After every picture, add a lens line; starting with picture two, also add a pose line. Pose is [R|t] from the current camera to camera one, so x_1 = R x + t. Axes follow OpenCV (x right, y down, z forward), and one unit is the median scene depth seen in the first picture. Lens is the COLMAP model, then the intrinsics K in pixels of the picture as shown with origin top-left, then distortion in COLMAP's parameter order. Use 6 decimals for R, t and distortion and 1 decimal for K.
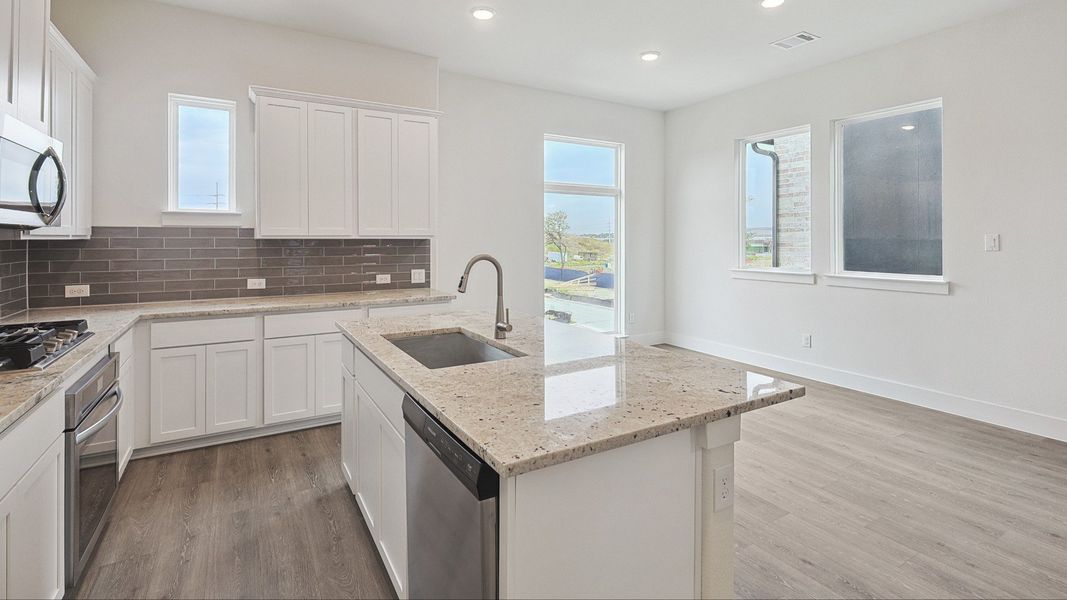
lens RADIAL K [[495.2, 0, 532.6], [0, 495.2, 238.1], [0, 0, 1]] dist [0.004275, -0.000018]
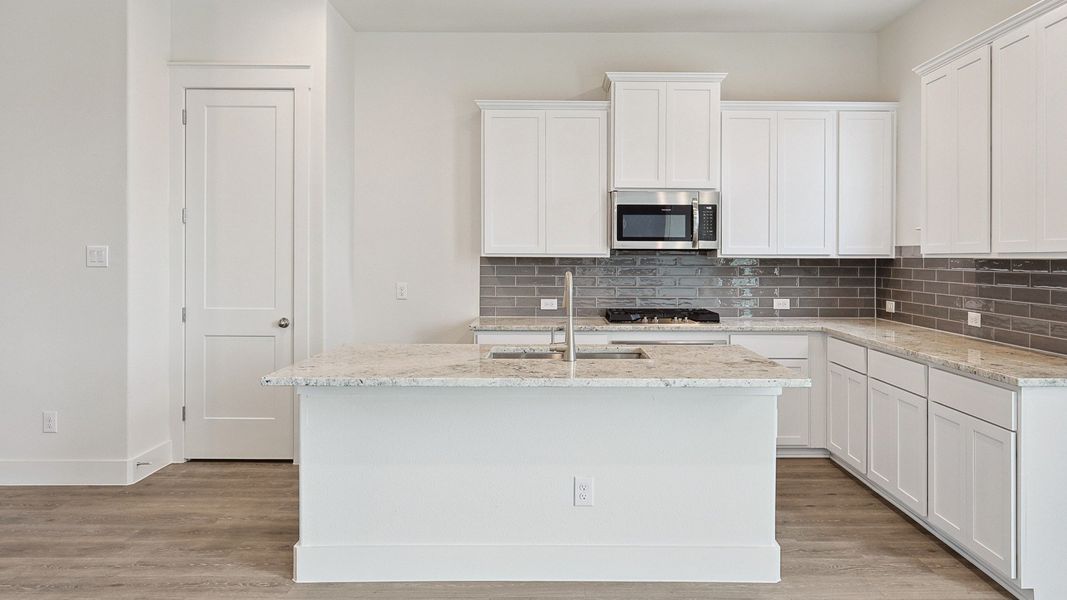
lens RADIAL K [[720.6, 0, 555.7], [0, 720.6, 256.0], [0, 0, 1]] dist [0.005028, -0.003012]
pose [[-0.507646, -0.002851, -0.861561, 0.589538], [-0.004109, 0.999991, -0.000888, 0.001272], [0.861556, 0.003089, -0.507653, 0.867577]]
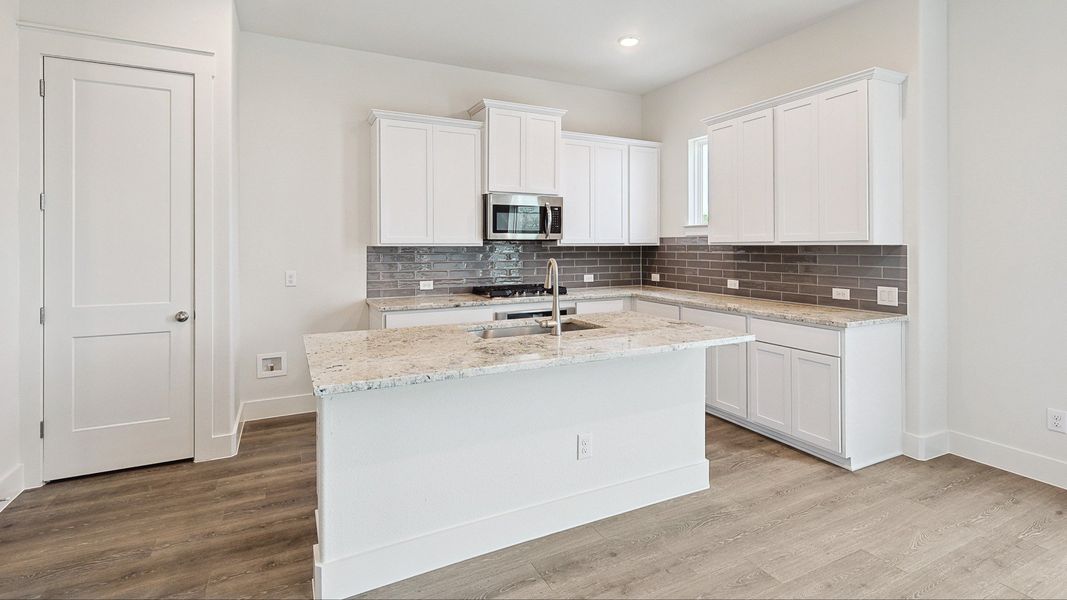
lens RADIAL K [[495.2, 0, 531.6], [0, 495.2, 242.4], [0, 0, 1]] dist [0.004275, -0.000018]
pose [[-0.072789, -0.006390, -0.997327, 0.541360], [0.002236, 0.999976, -0.006570, 0.001232], [0.997345, -0.002708, -0.072773, 0.530935]]
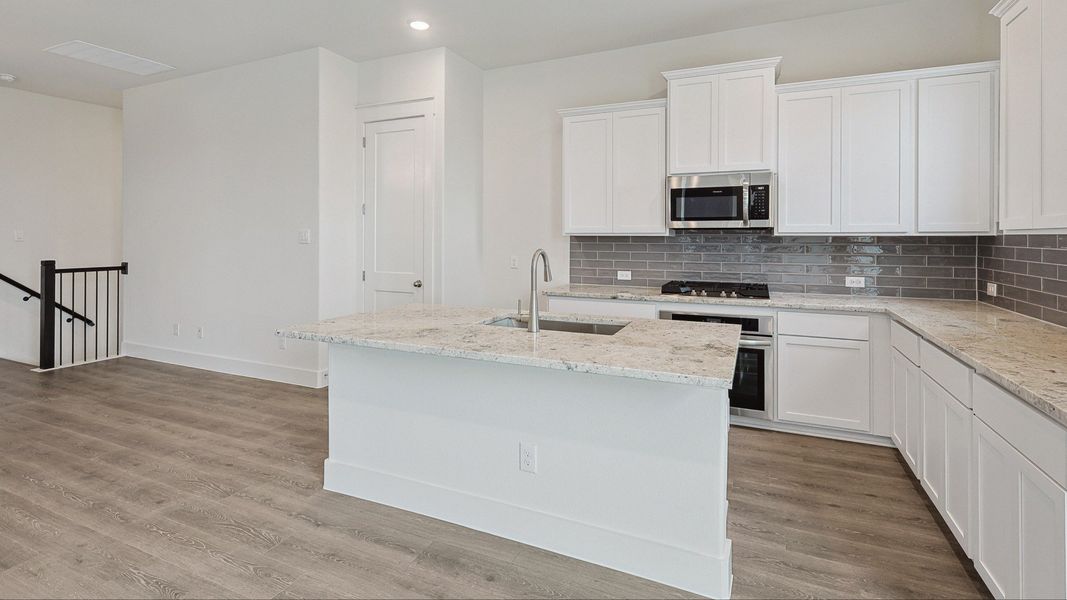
lens RADIAL K [[495.2, 0, 533.0], [0, 495.2, 234.6], [0, 0, 1]] dist [0.004275, -0.000018]
pose [[-0.820154, -0.001284, -0.572141, 0.270717], [0.000305, 0.999996, -0.002681, 0.002186], [0.572143, -0.002373, -0.820151, 0.952017]]
